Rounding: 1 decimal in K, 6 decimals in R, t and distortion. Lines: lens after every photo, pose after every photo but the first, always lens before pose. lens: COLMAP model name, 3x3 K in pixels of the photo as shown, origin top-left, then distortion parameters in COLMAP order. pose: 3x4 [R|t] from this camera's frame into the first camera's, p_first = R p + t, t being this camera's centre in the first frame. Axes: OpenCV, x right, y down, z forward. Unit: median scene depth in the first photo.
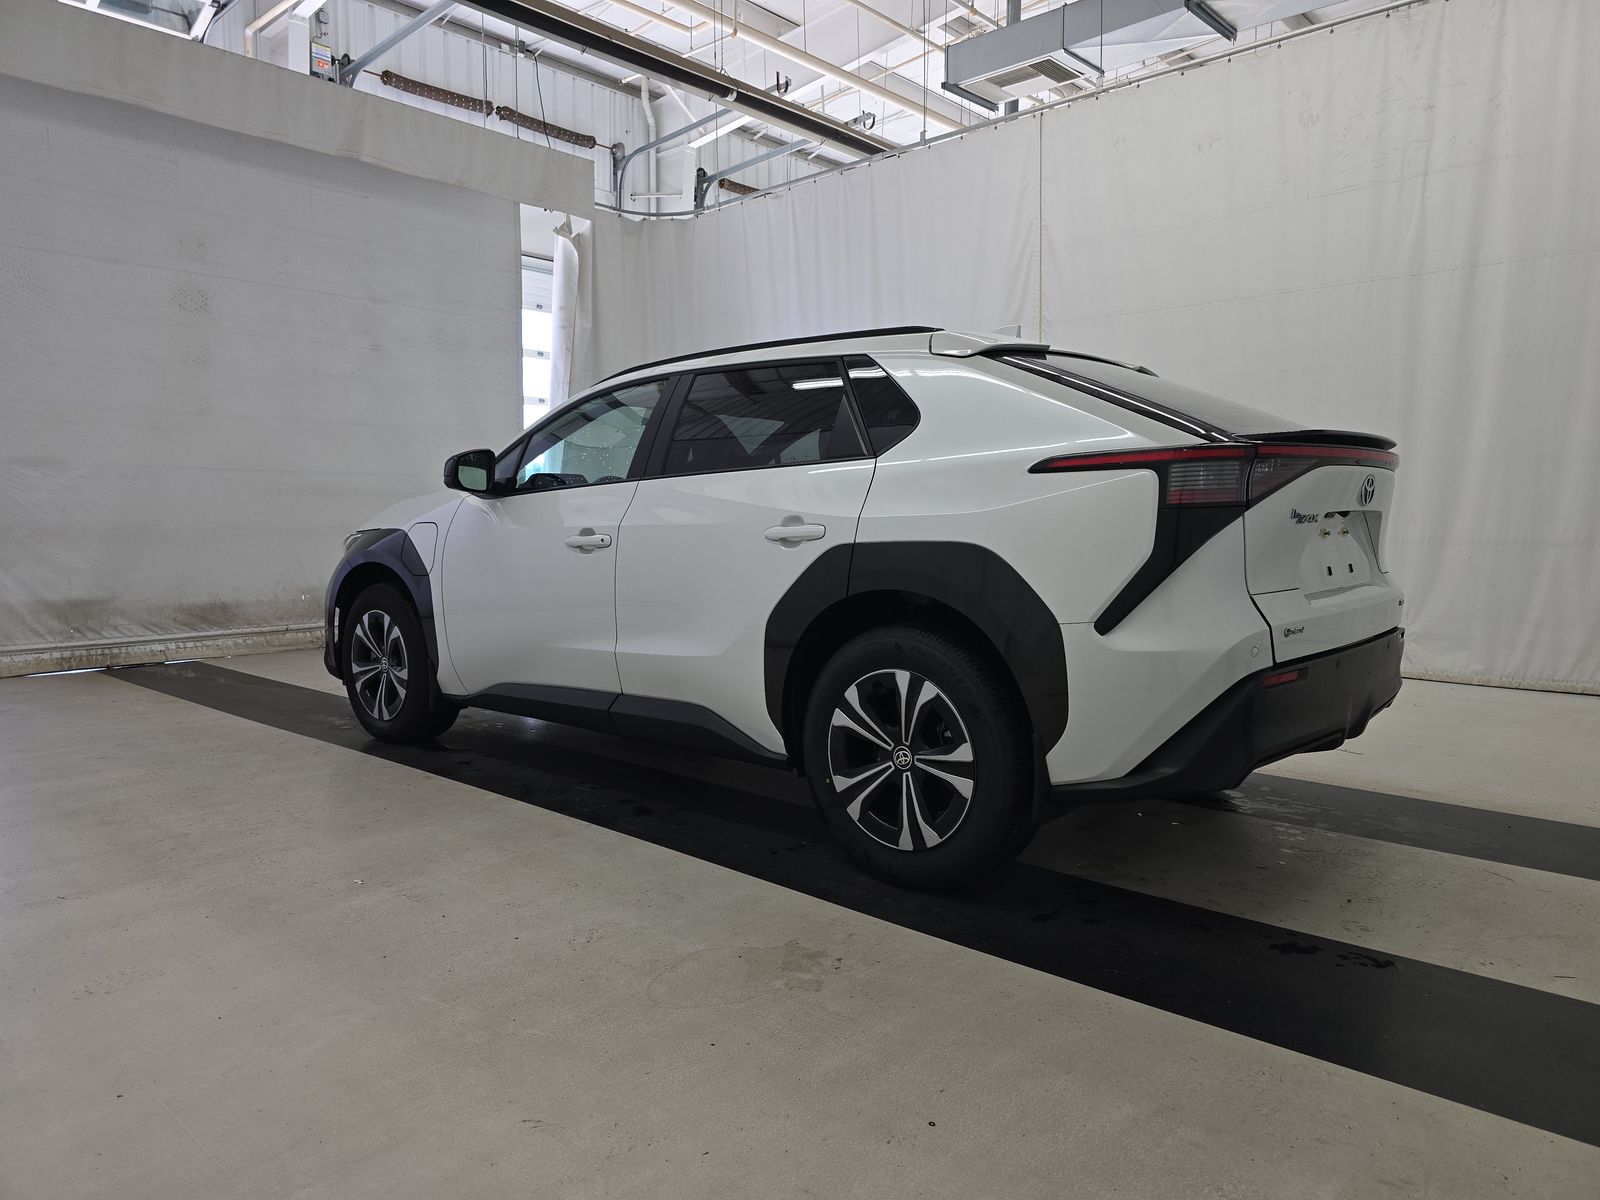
lens RADIAL K [[1081.6, 0, 806.9], [0, 1081.6, 602.8], [0, 0, 1]] dist [0.050118, -0.043111]
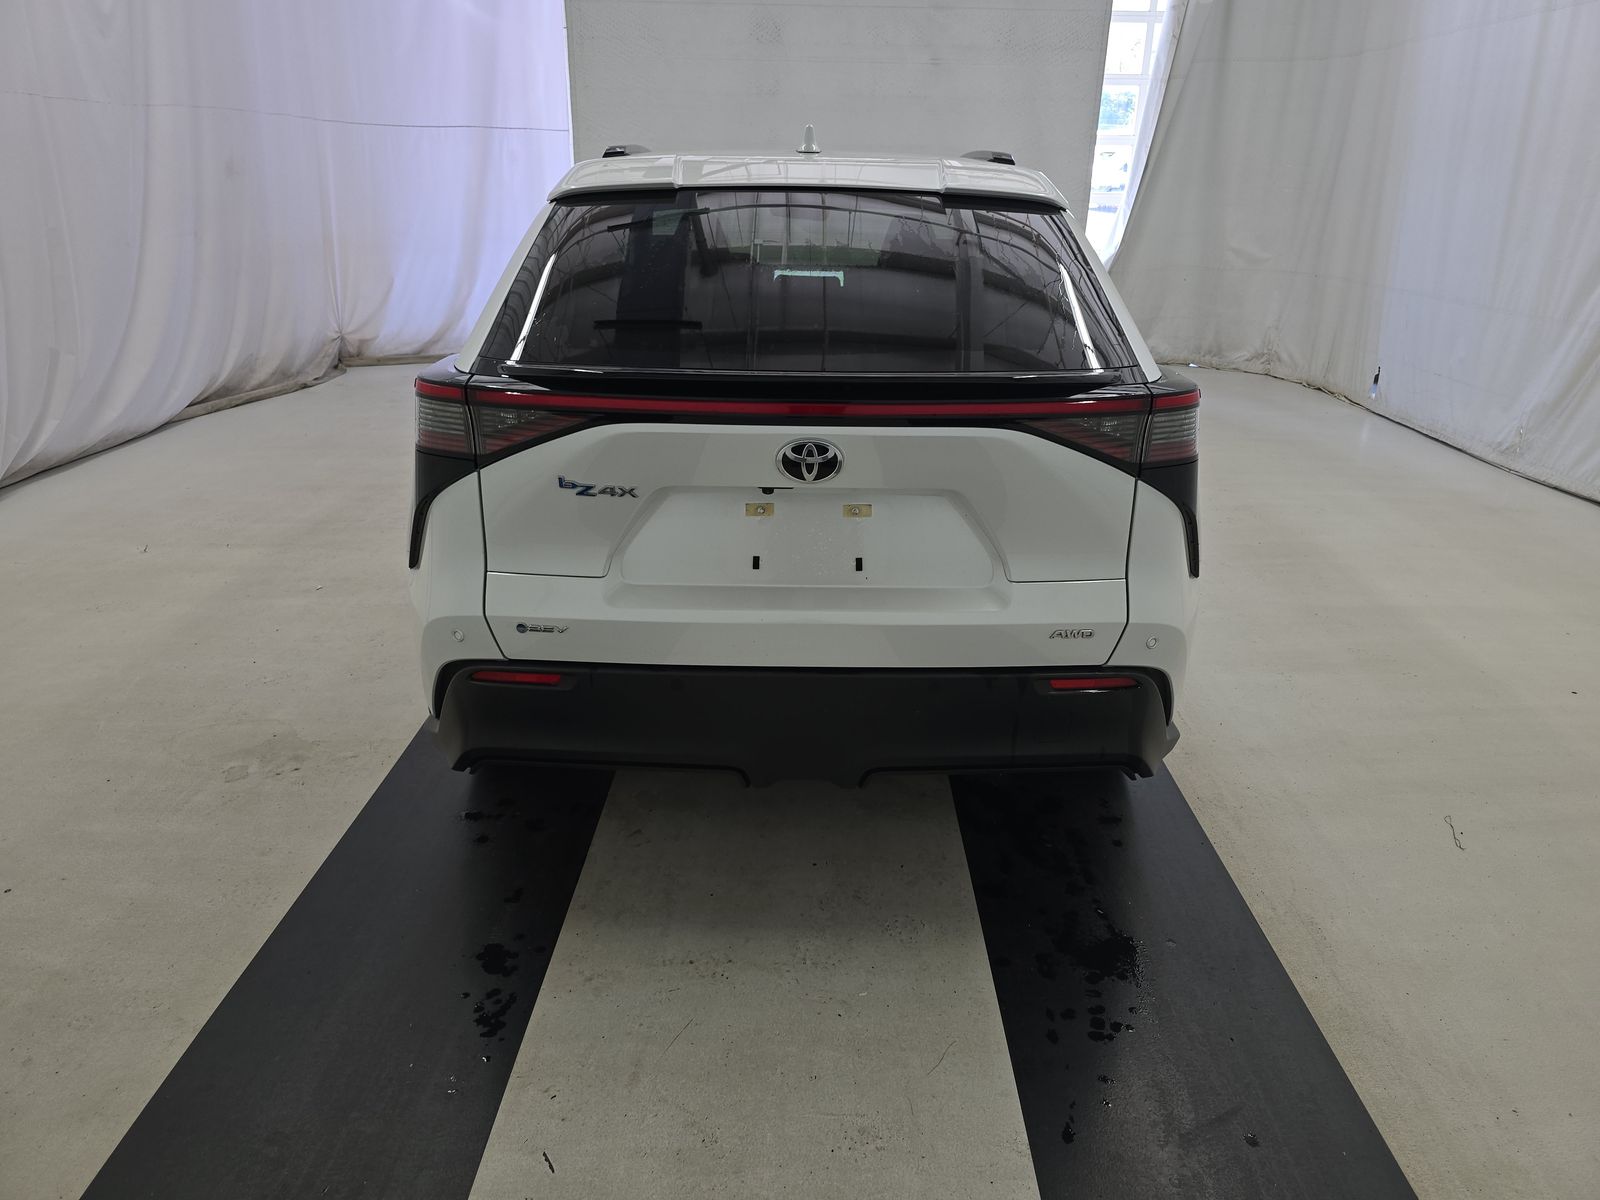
lens RADIAL K [[1081.6, 0, 806.9], [0, 1081.6, 602.8], [0, 0, 1]] dist [0.050118, -0.043111]
pose [[0.659804, 0.292919, -0.691994, 0.386395], [-0.080930, 0.943238, 0.322105, -0.089904], [0.747067, -0.156524, 0.646059, 0.222757]]
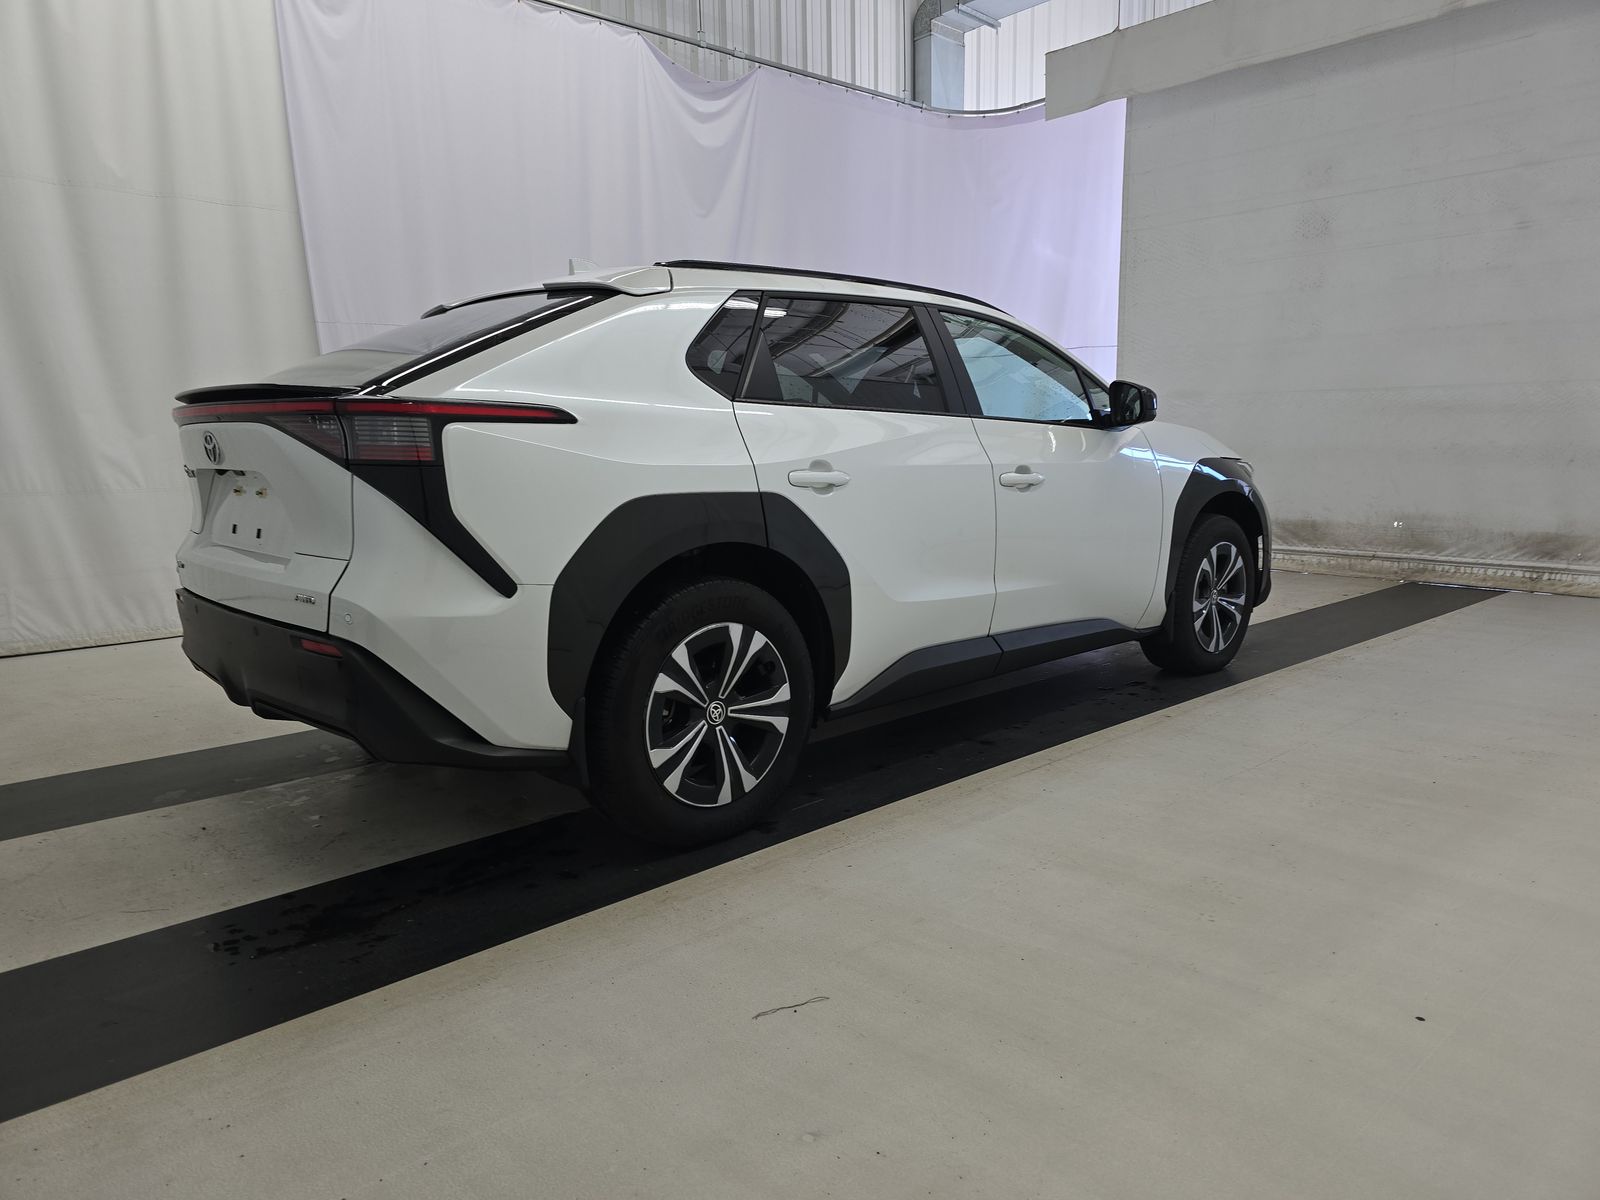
lens RADIAL K [[1081.6, 0, 806.9], [0, 1081.6, 602.8], [0, 0, 1]] dist [0.050118, -0.043111]
pose [[-0.102449, 0.157786, -0.982144, 0.550485], [-0.067534, 0.983958, 0.165122, -0.062843], [0.992443, 0.083245, -0.090150, 0.628144]]
